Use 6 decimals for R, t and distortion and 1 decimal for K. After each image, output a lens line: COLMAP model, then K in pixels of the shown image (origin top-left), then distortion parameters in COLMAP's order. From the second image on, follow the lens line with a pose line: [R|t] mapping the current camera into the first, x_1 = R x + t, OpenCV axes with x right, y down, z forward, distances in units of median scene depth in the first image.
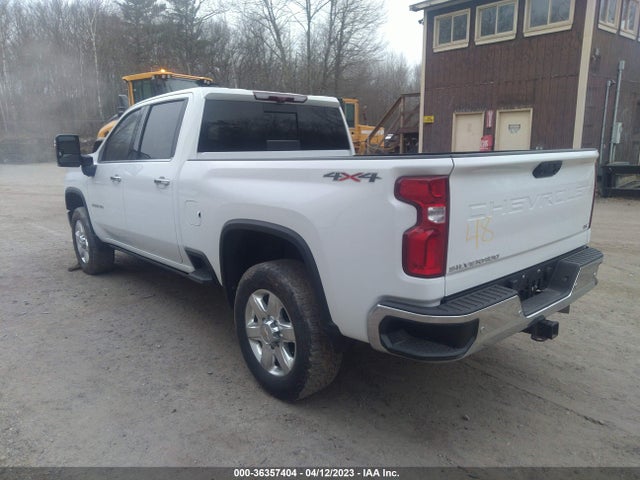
lens RADIAL K [[471.7, 0, 320.0], [0, 471.7, 247.3], [0, 0, 1]] dist [0.016328, 0.002428]
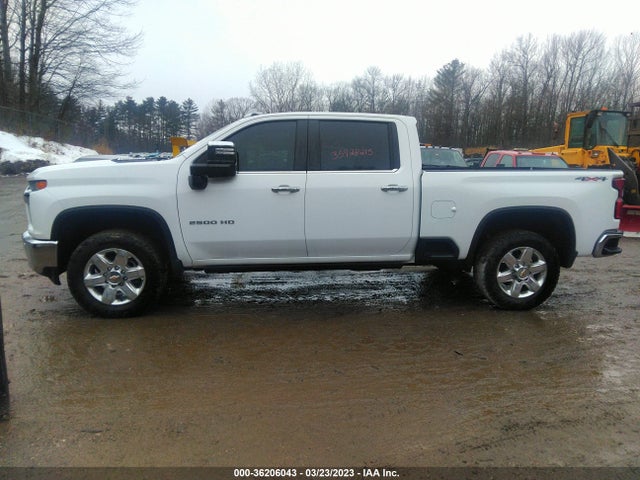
lens RADIAL K [[474.2, 0, 320.0], [0, 474.2, 240.0], [0, 0, 1]] dist [0.025292, -0.007905]
pose [[0.562040, -0.109377, 0.819846, -1.336418], [0.145916, 0.988783, 0.031883, -0.066524], [-0.814137, 0.101709, 0.571696, 0.423137]]
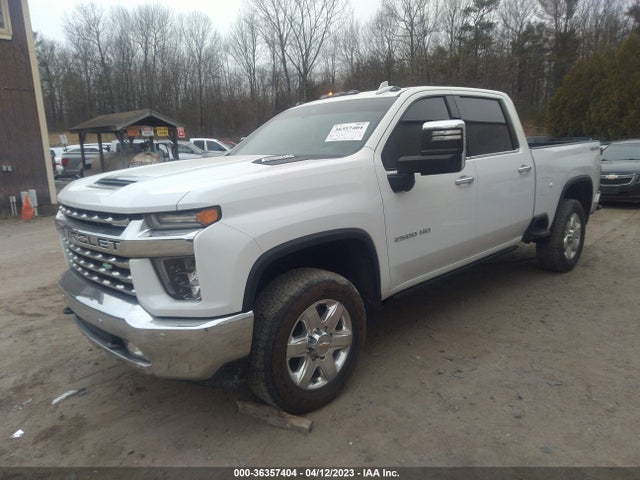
lens RADIAL K [[471.9, 0, 306.5], [0, 471.9, 244.3], [0, 0, 1]] dist [0.012871, -0.000458]
pose [[-0.035649, -0.175602, 0.983816, -1.360338], [0.257583, 0.949565, 0.178823, -0.280127], [-0.965598, 0.259789, 0.011381, 1.406609]]
